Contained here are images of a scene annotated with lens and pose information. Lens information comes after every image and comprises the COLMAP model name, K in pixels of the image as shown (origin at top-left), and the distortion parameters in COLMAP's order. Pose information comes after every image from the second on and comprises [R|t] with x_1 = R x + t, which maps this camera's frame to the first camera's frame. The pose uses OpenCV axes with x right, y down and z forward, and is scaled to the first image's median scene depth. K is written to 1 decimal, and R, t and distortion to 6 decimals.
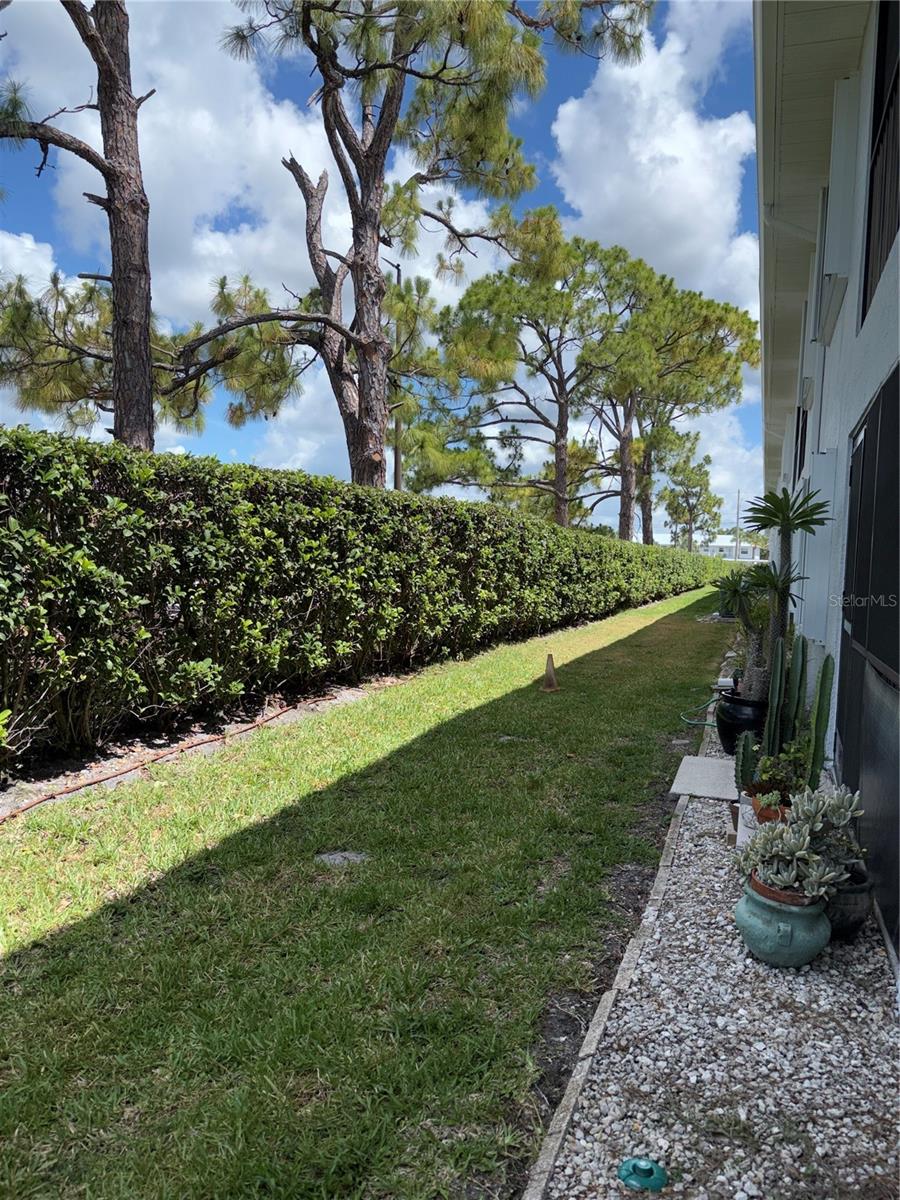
lens RADIAL K [[913.4, 0, 458.0], [0, 913.4, 599.4], [0, 0, 1]] dist [0.023299, -0.033817]
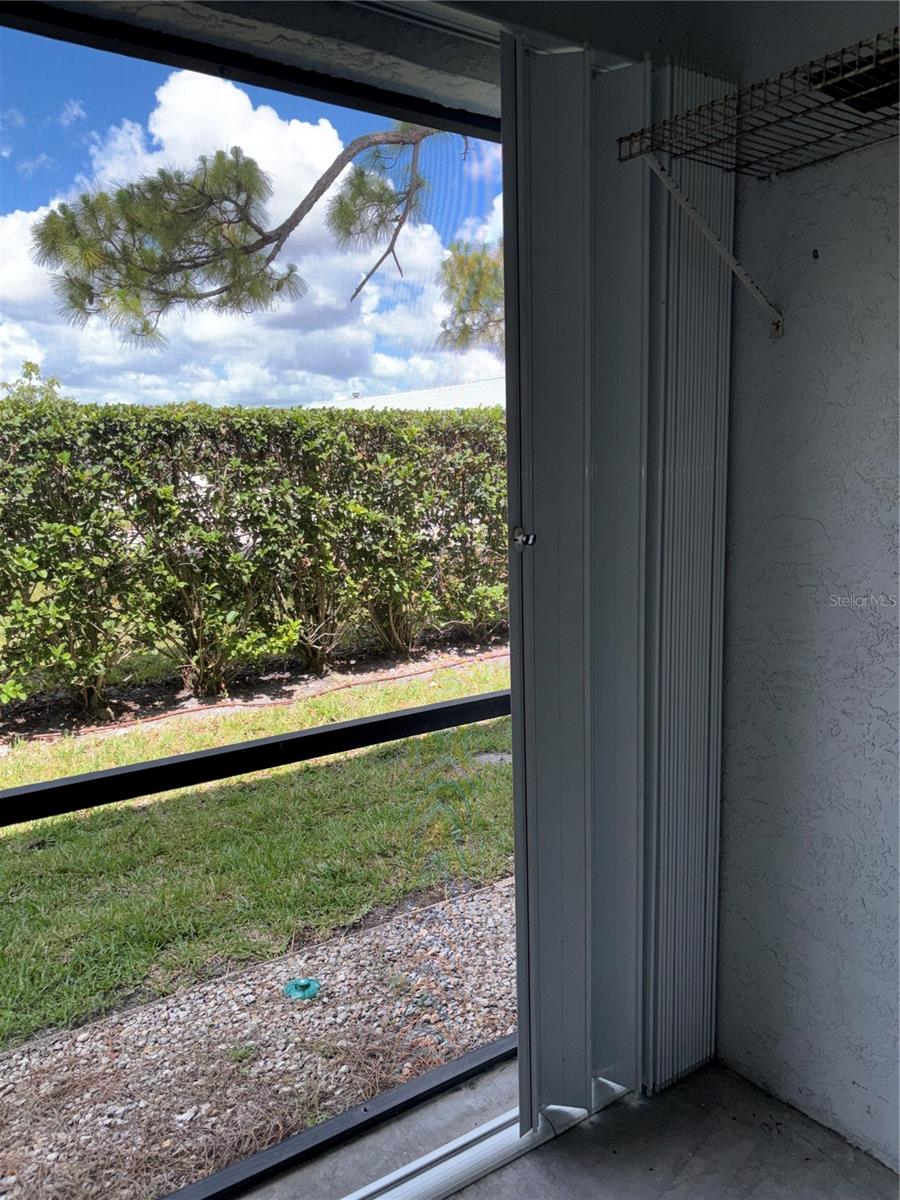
lens RADIAL K [[913.4, 0, 478.6], [0, 913.4, 607.9], [0, 0, 1]] dist [0.023299, -0.033817]
pose [[0.819065, 0.038155, -0.572431, 0.422536], [0.021200, 0.995092, 0.096661, -0.019506], [0.573309, -0.091307, 0.814236, 0.038940]]
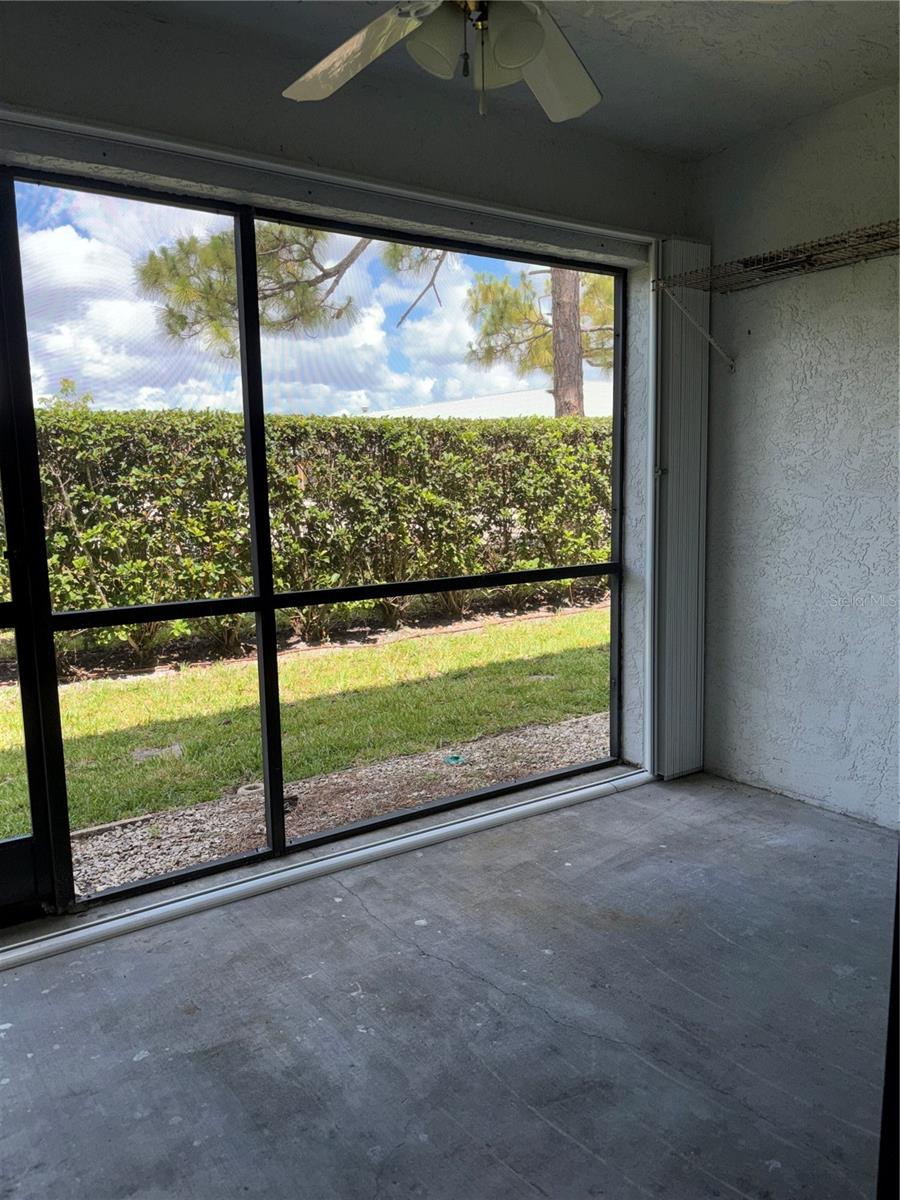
lens RADIAL K [[913.4, 0, 470.1], [0, 913.4, 624.0], [0, 0, 1]] dist [0.023299, -0.033817]
pose [[0.815242, 0.039162, -0.577795, 0.550672], [0.021583, 0.994963, 0.097889, 0.028125], [0.578718, -0.092274, 0.810291, -0.277311]]
